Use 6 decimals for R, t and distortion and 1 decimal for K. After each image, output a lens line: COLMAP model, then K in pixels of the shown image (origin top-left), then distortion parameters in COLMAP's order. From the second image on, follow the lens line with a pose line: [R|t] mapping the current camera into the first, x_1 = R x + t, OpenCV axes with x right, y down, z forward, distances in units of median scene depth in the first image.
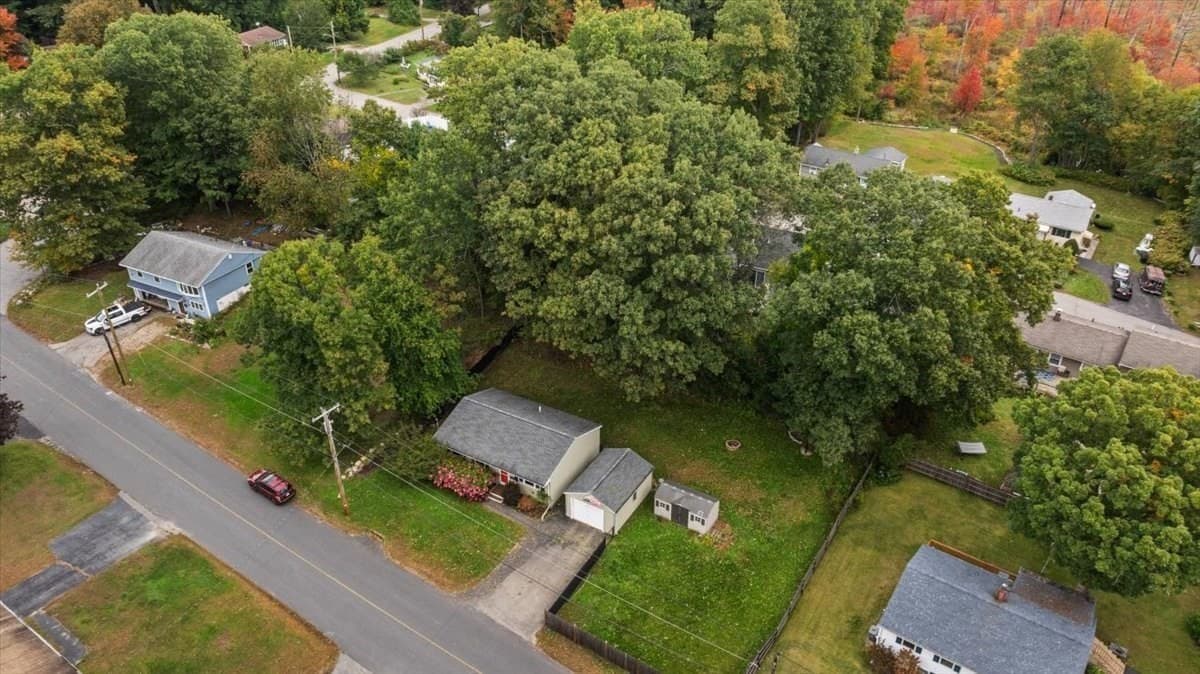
lens RADIAL K [[856.9, 0, 600.0], [0, 856.9, 337.0], [0, 0, 1]] dist [-0.065837, 0.065542]
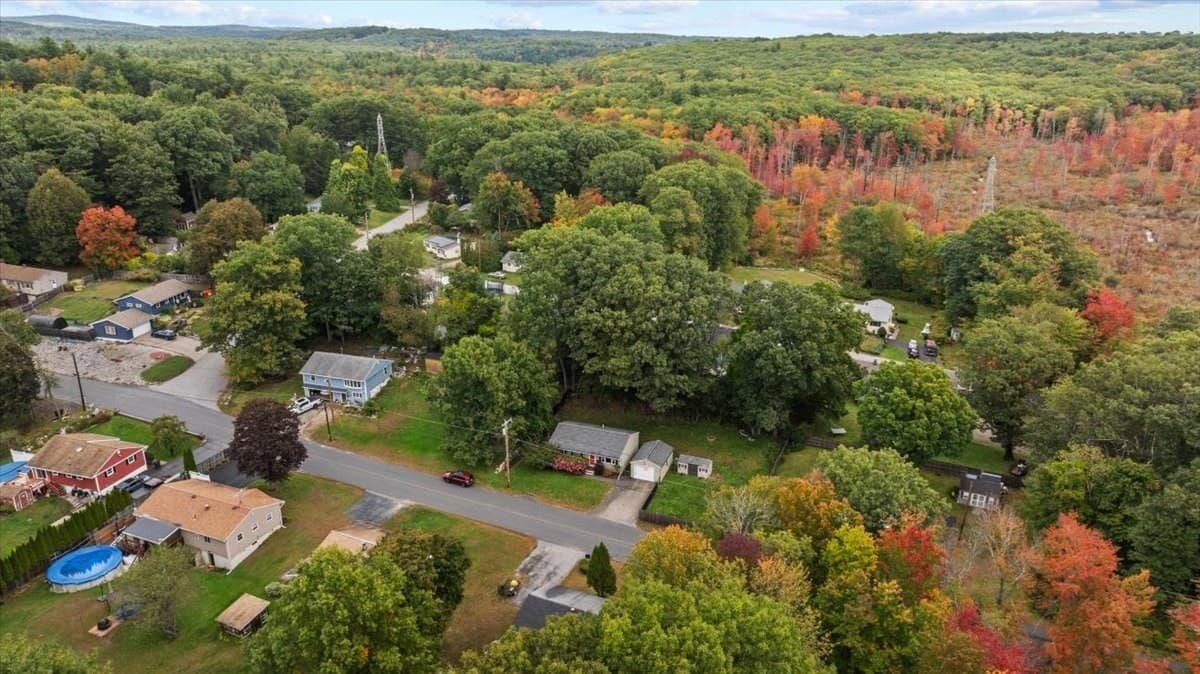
lens RADIAL K [[856.9, 0, 600.0], [0, 856.9, 337.0], [0, 0, 1]] dist [-0.065837, 0.065542]
pose [[0.985869, -0.057252, 0.157429, -0.360699], [0.085731, 0.979823, -0.180545, 0.232366], [-0.143916, 0.191490, 0.970886, -0.780559]]
